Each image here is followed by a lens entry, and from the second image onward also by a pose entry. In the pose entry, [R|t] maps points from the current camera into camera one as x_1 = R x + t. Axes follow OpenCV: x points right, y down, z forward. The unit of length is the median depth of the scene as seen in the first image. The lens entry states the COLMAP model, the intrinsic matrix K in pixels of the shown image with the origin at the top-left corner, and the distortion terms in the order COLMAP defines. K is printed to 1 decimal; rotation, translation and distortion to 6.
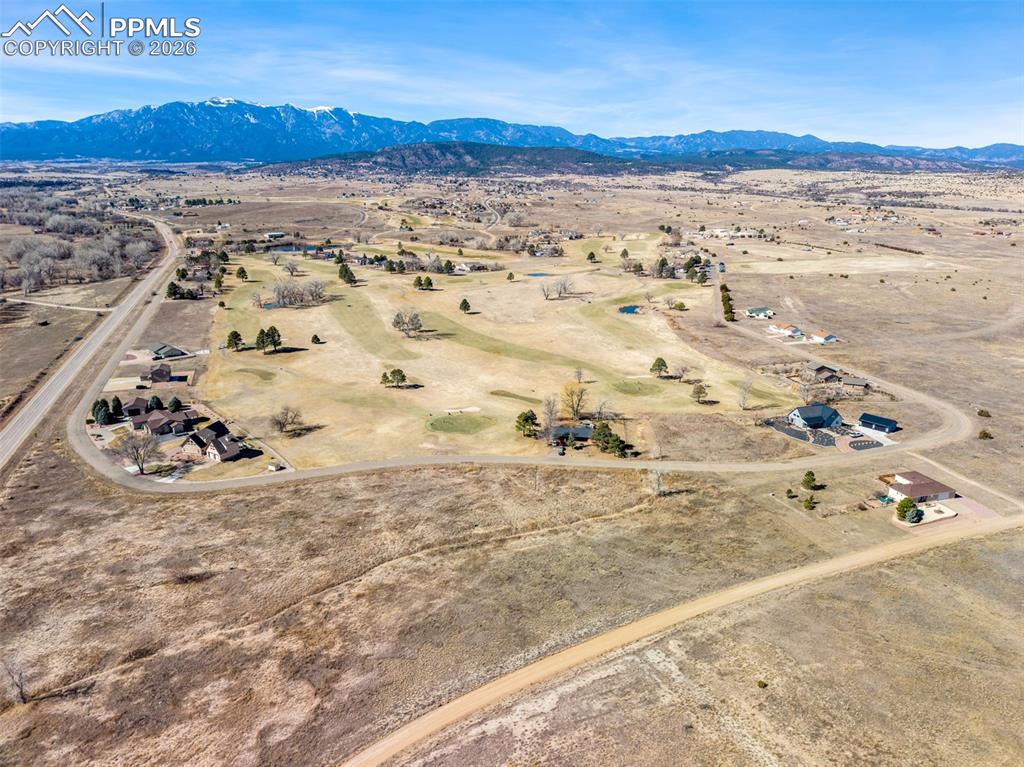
lens RADIAL K [[682.2, 0, 506.4], [0, 682.2, 379.3], [0, 0, 1]] dist [0.036886, -0.040085]
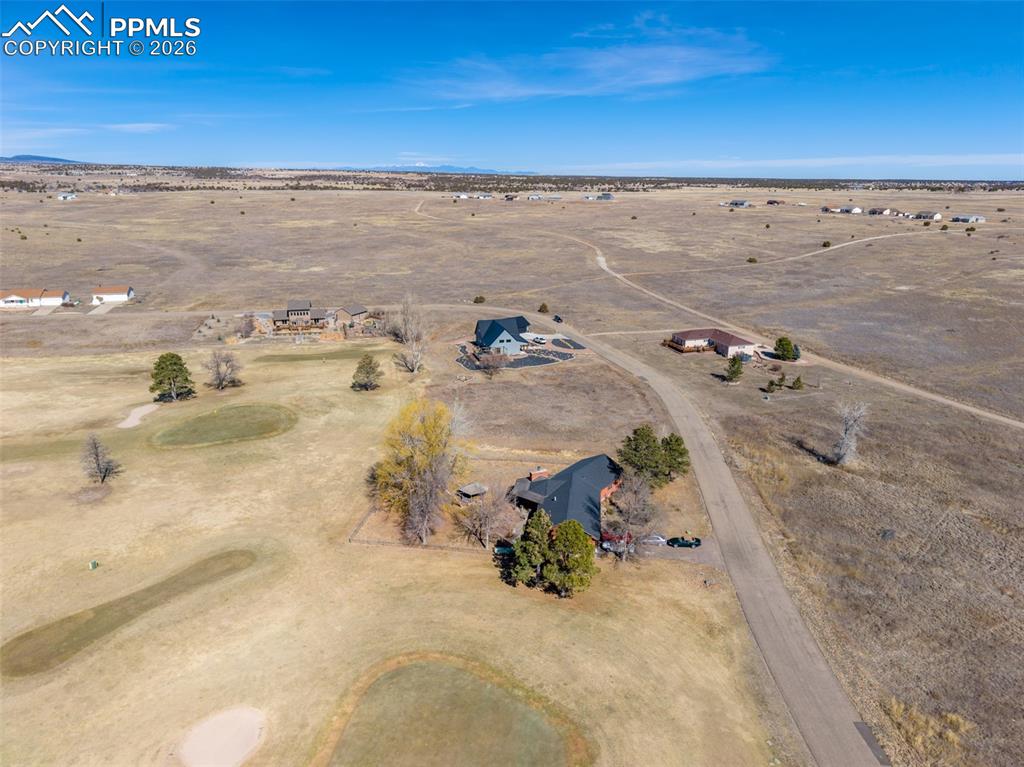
lens RADIAL K [[682.2, 0, 510.5], [0, 682.2, 378.7], [0, 0, 1]] dist [0.036886, -0.040085]
pose [[0.000018, -0.280216, 0.959937, -0.116284], [0.273182, 0.923425, 0.269552, -0.046275], [-0.961962, 0.262232, 0.076567, 0.477096]]
